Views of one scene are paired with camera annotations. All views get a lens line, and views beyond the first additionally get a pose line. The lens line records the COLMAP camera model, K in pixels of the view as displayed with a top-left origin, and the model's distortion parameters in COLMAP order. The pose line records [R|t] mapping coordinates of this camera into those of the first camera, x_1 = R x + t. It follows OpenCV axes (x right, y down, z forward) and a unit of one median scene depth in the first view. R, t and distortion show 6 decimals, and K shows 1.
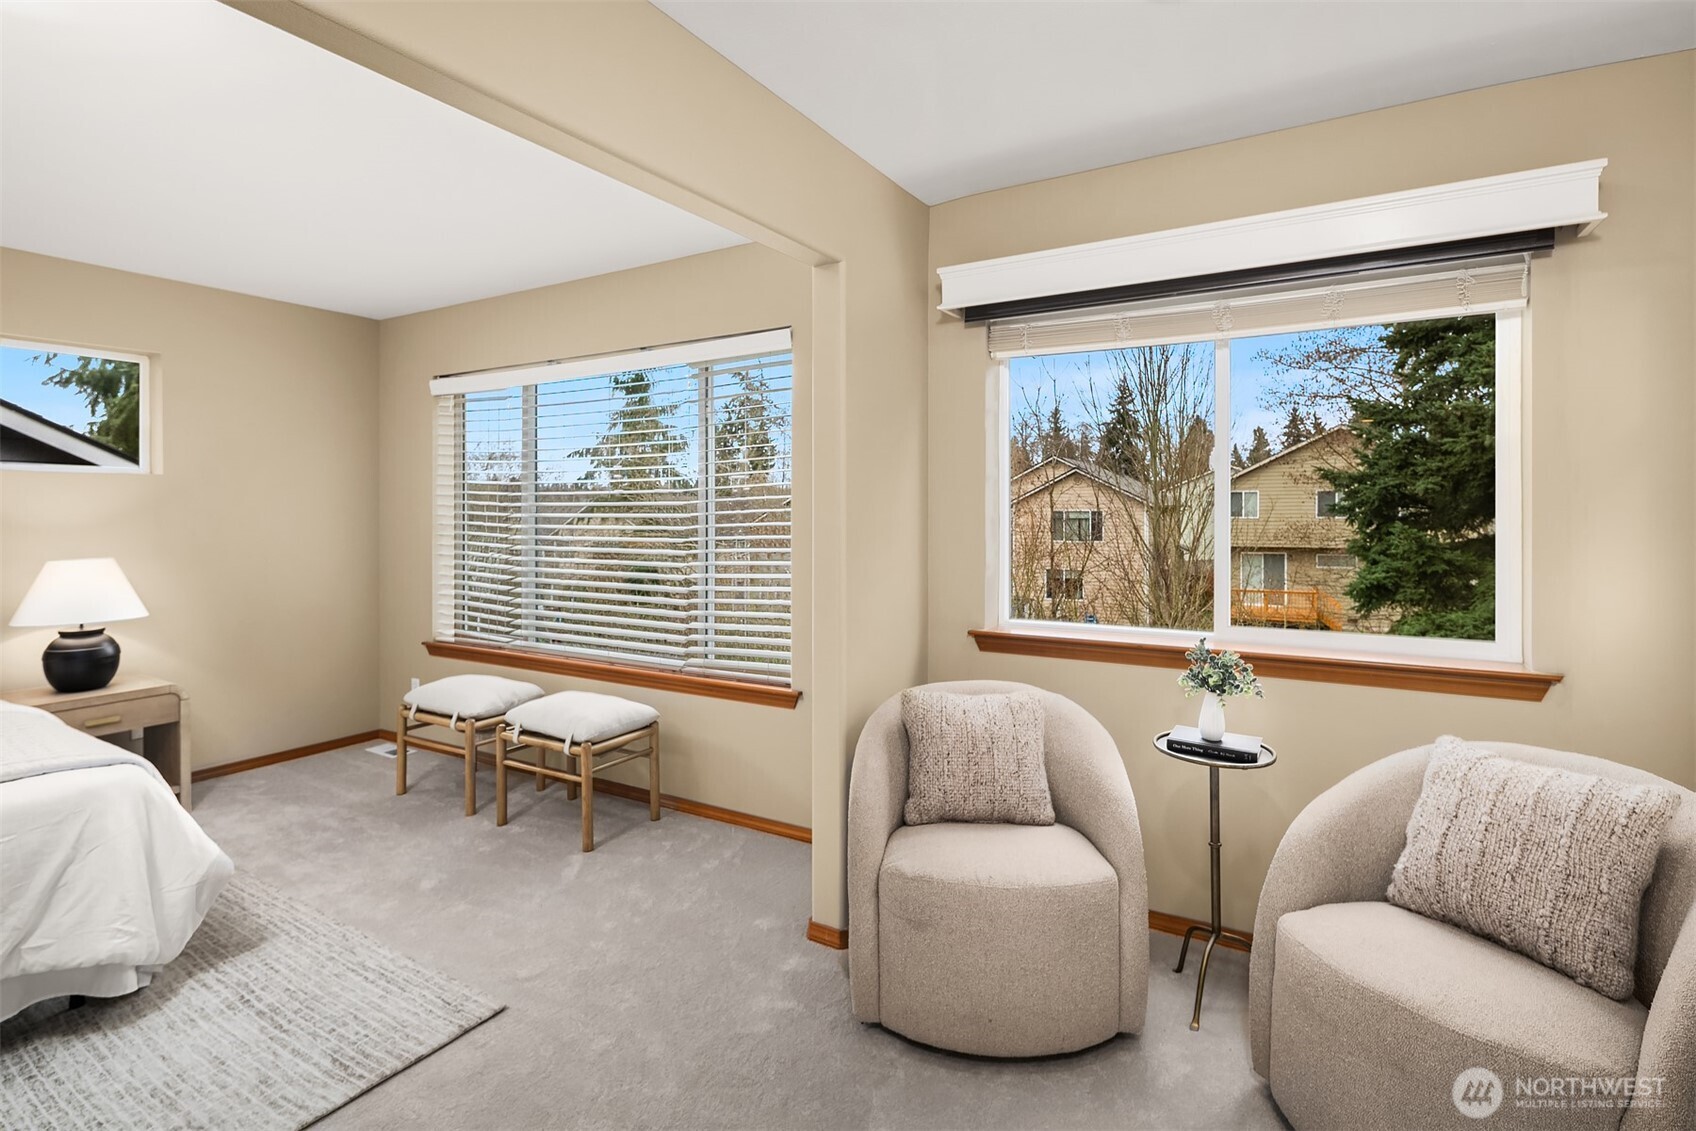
lens RADIAL K [[839.9, 0, 848.2], [0, 839.9, 515.4], [0, 0, 1]] dist [0.002301, 0.000315]
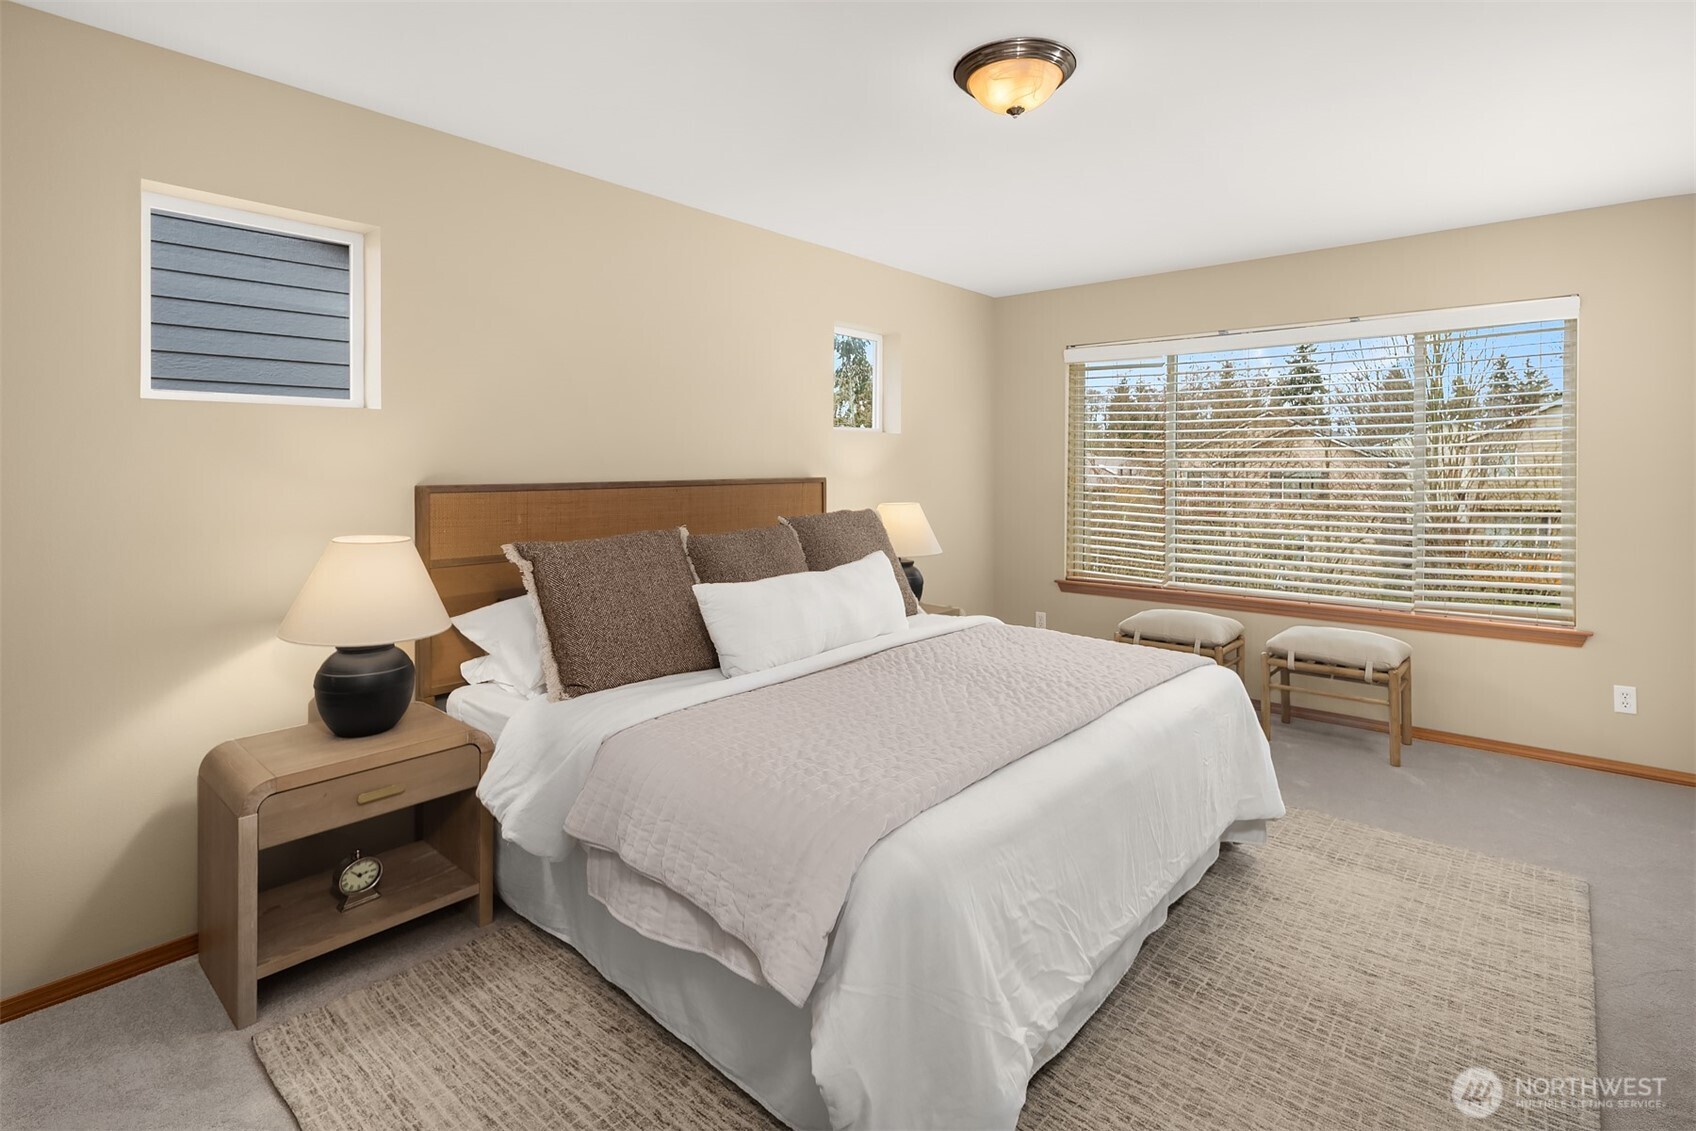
lens RADIAL K [[839.9, 0, 848.2], [0, 839.9, 515.4], [0, 0, 1]] dist [0.002301, 0.000315]
pose [[0.988296, 0.011040, -0.152145, -0.839874], [-0.000829, 0.997752, 0.067014, -0.014032], [0.152543, -0.066103, 0.986084, -0.213967]]
